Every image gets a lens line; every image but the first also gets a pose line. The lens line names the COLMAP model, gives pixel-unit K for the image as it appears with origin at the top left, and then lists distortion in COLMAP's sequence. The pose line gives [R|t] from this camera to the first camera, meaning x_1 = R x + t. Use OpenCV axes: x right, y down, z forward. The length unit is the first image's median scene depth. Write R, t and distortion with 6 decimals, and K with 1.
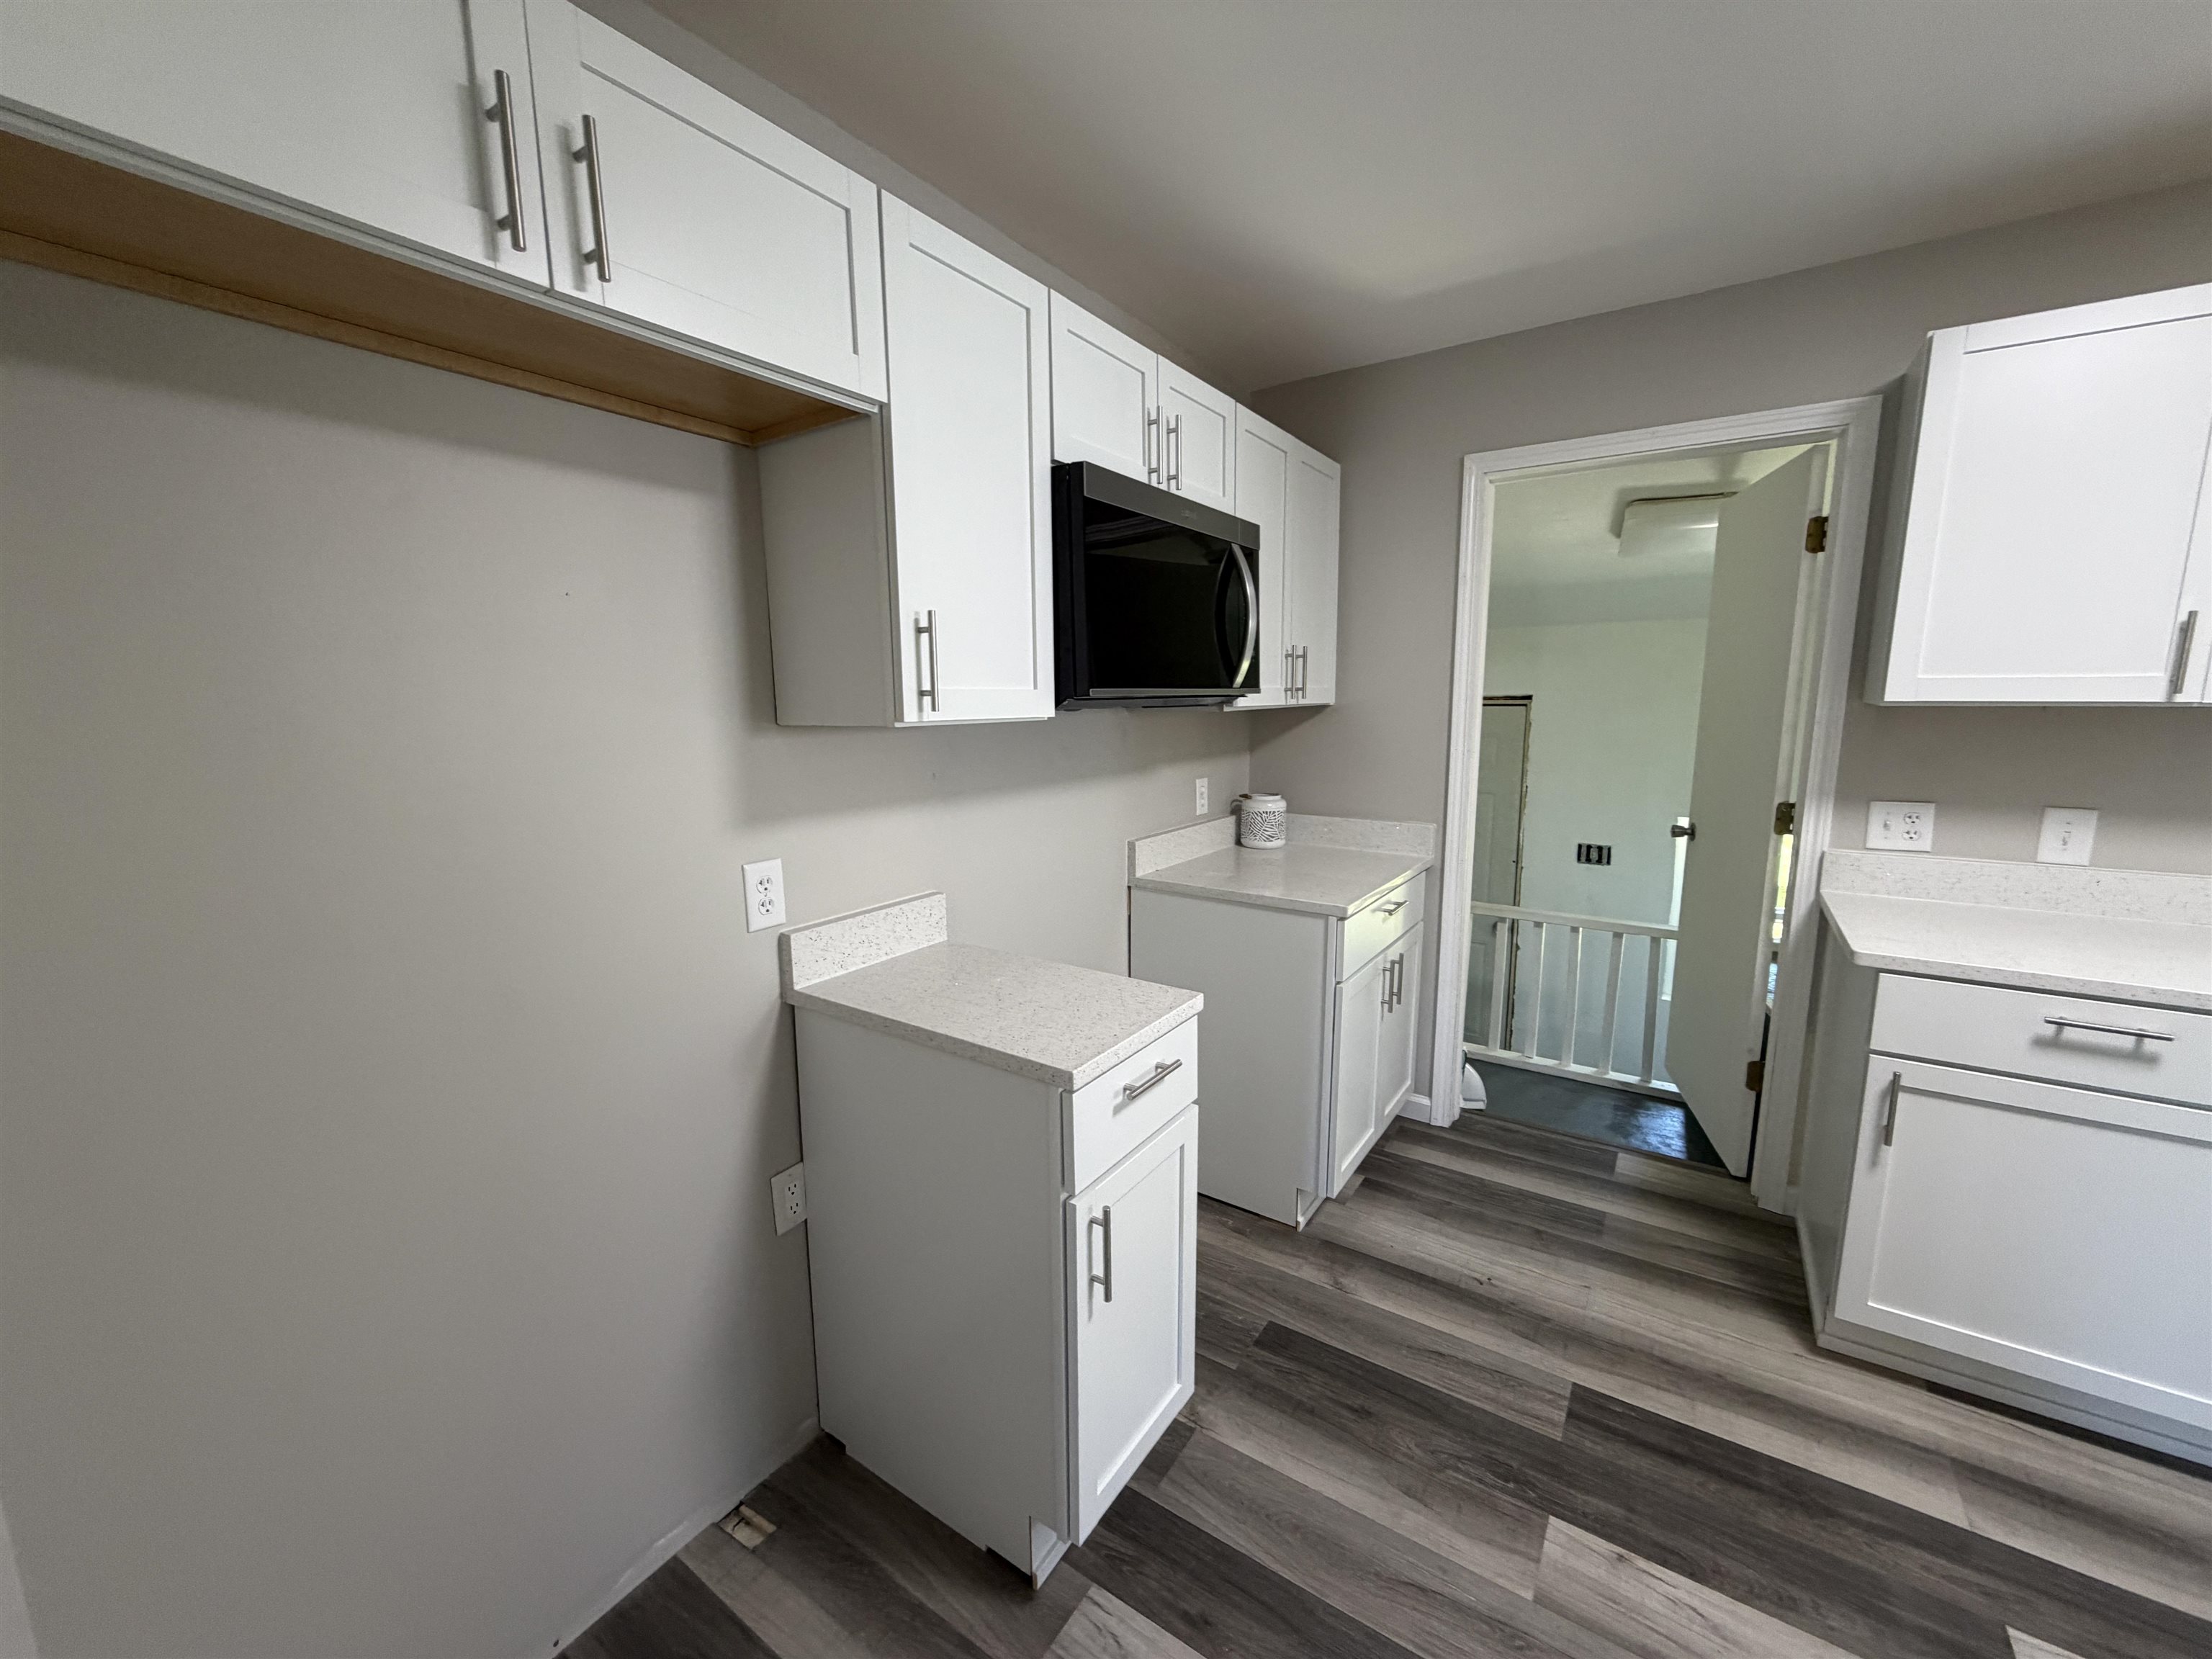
lens RADIAL K [[880.9, 0, 1100.6], [0, 880.9, 831.6], [0, 0, 1]] dist [-0.000824, 0.000117]
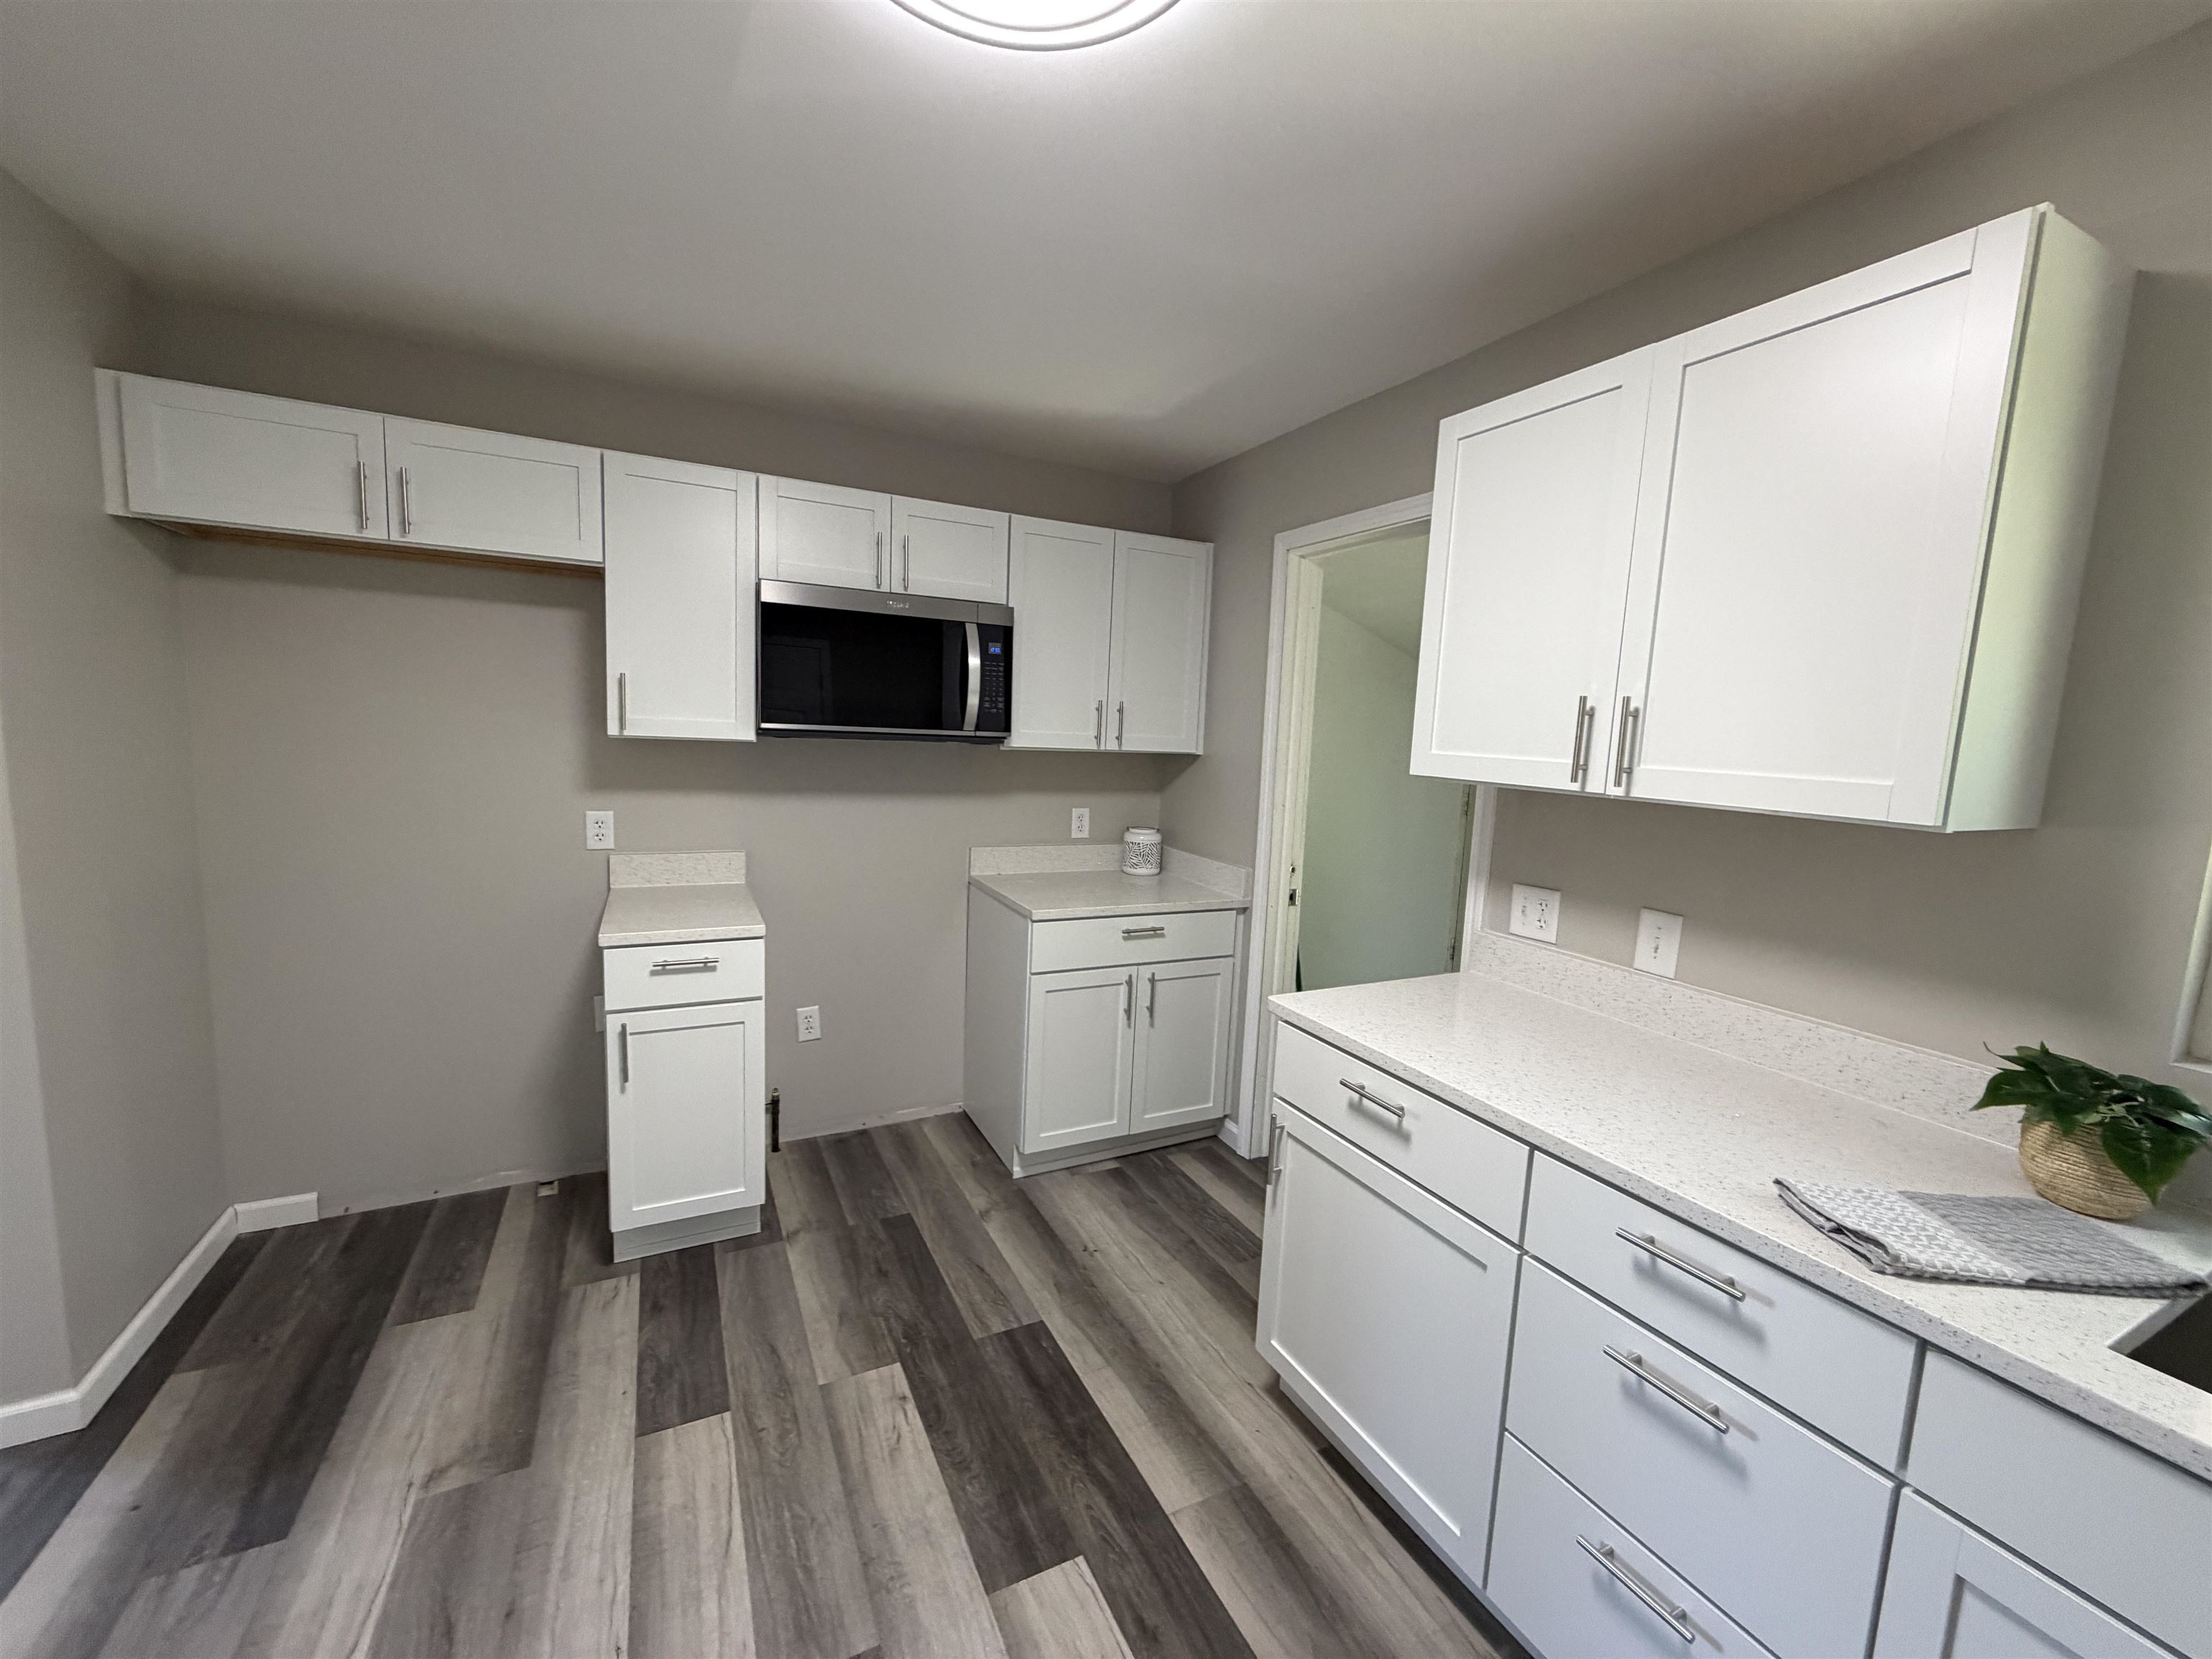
lens RADIAL K [[882.6, 0, 1101.2], [0, 882.6, 828.5], [0, 0, 1]] dist [0.002090, -0.000182]
pose [[0.872370, 0.104198, -0.477612, 0.962134], [-0.127537, 0.991695, -0.016598, -0.021180], [0.471916, 0.075393, 0.878414, -0.054205]]
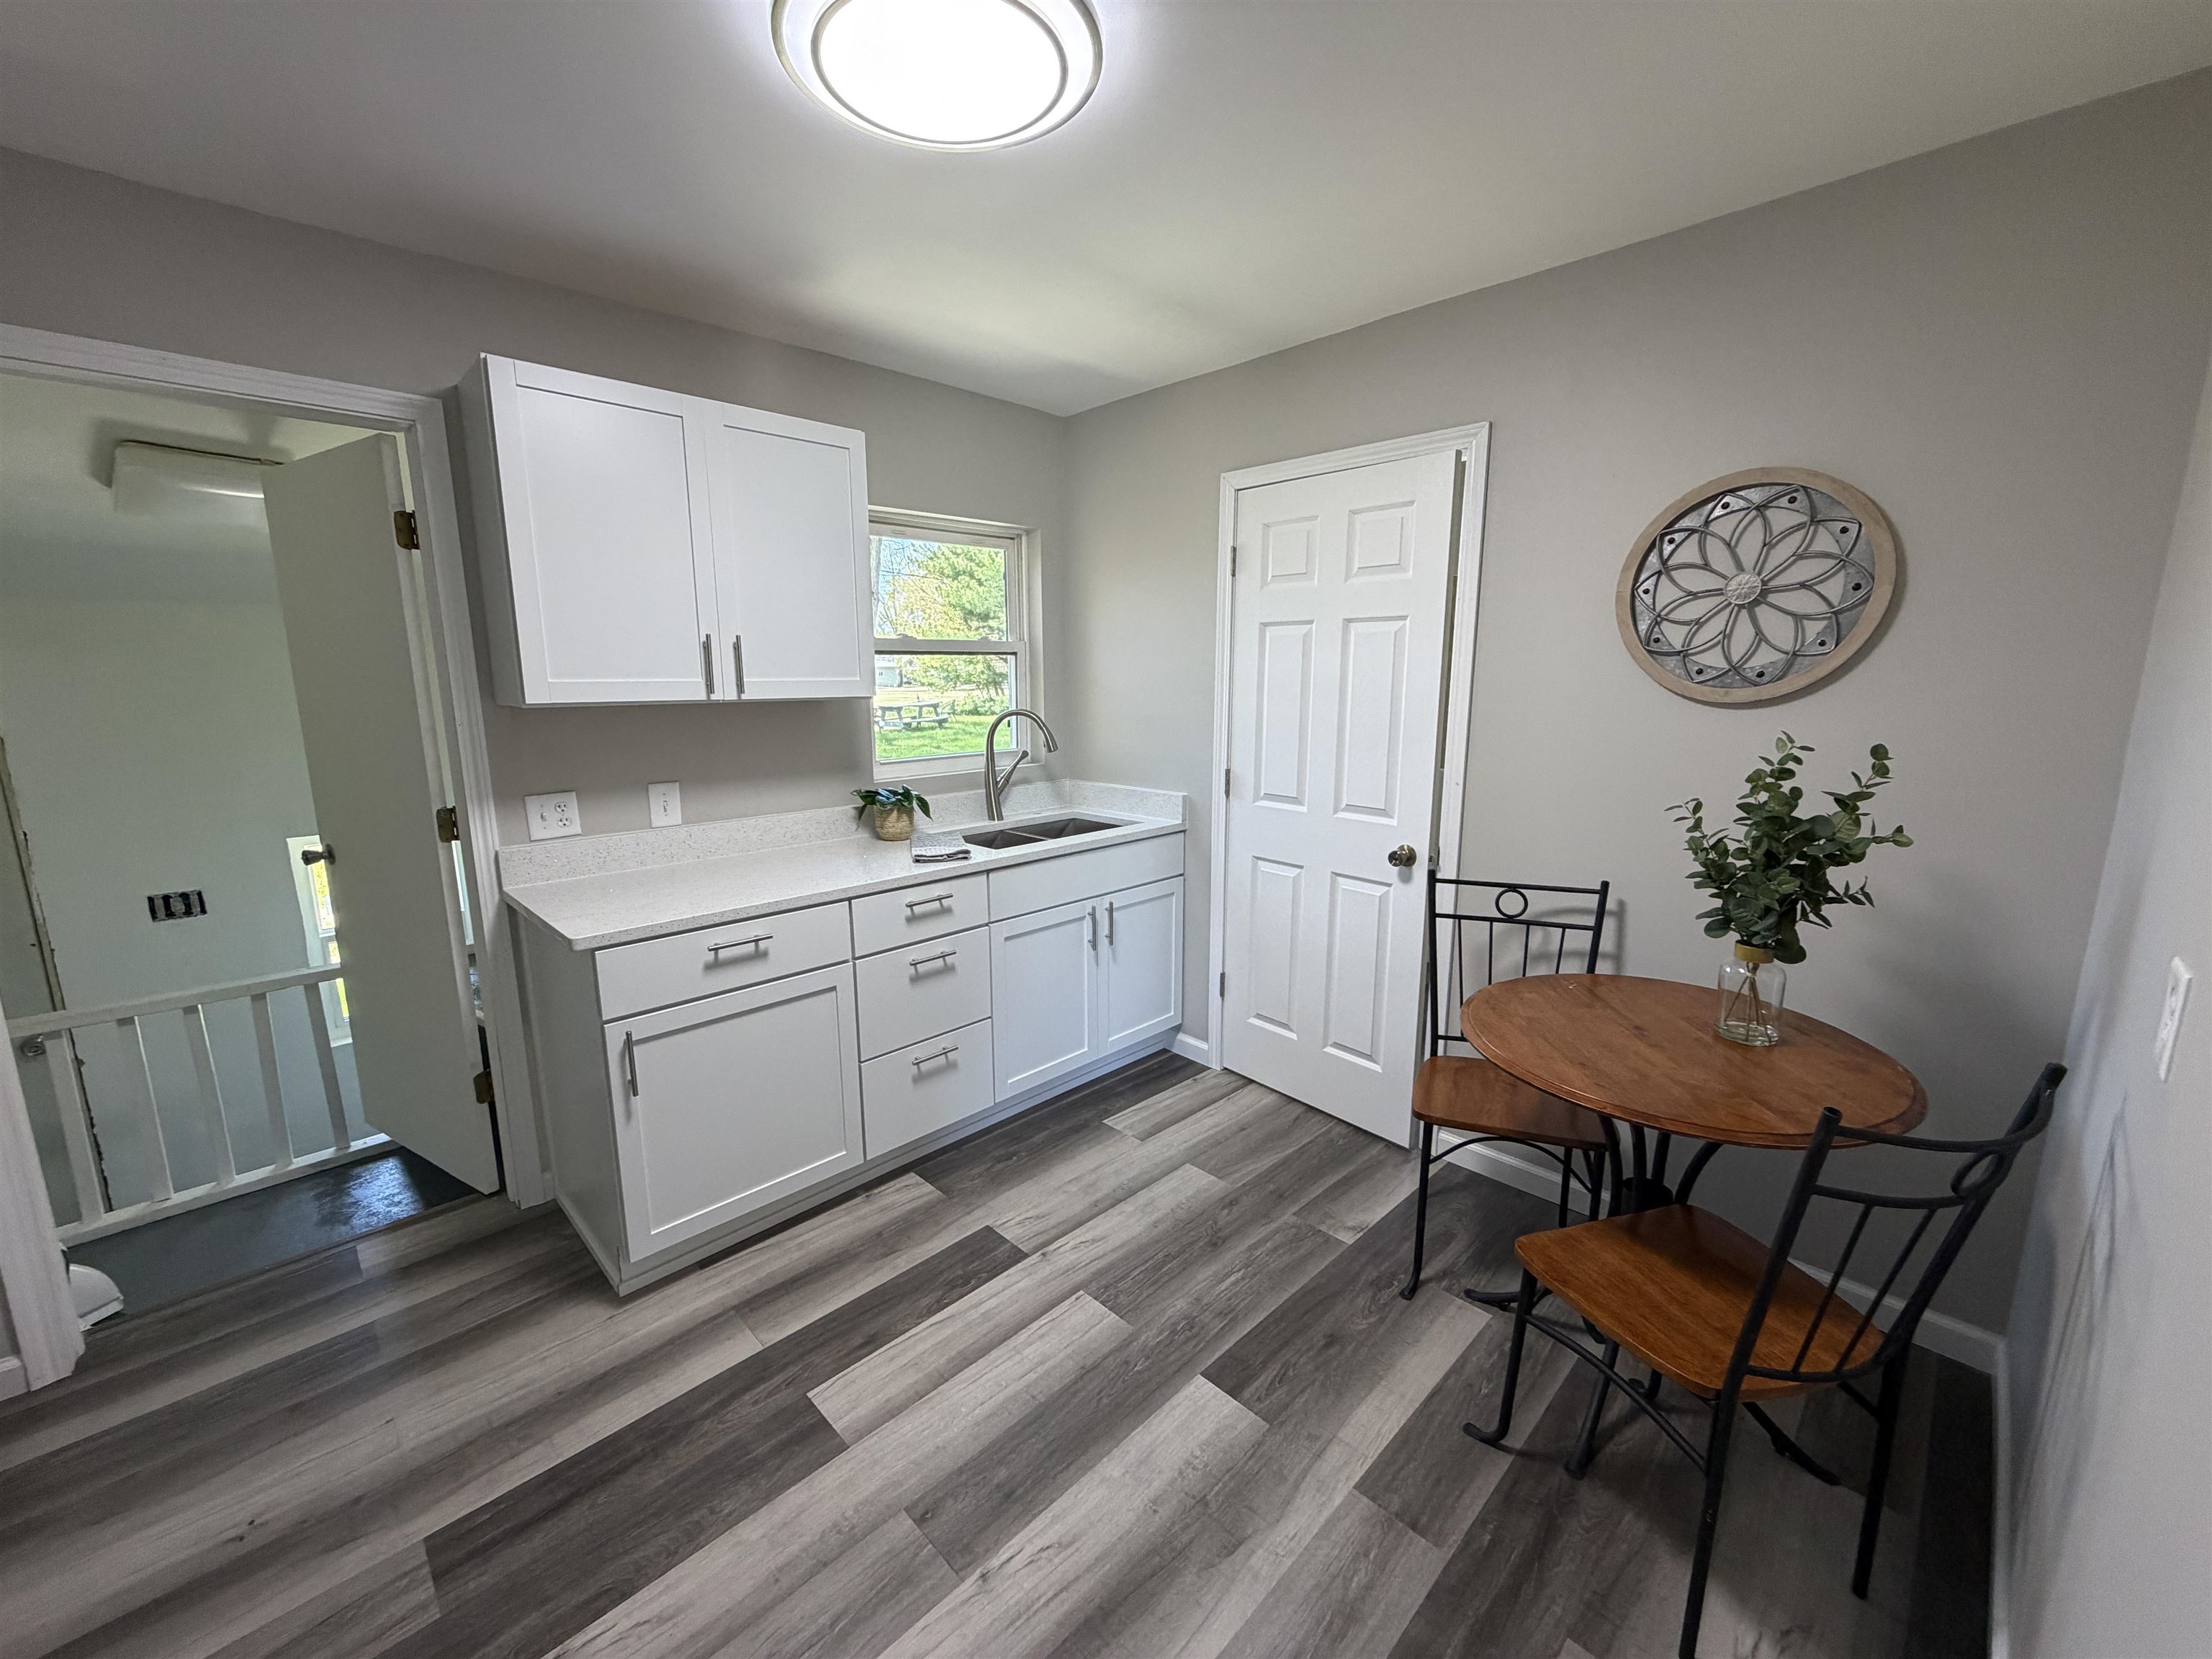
lens RADIAL K [[880.9, 0, 1100.6], [0, 880.9, 831.6], [0, 0, 1]] dist [-0.000824, 0.000117]
pose [[0.192830, -0.166308, 0.967036, -0.023973], [0.158100, 0.977921, 0.136654, -0.029445], [-0.968412, 0.126537, 0.214865, 0.109732]]
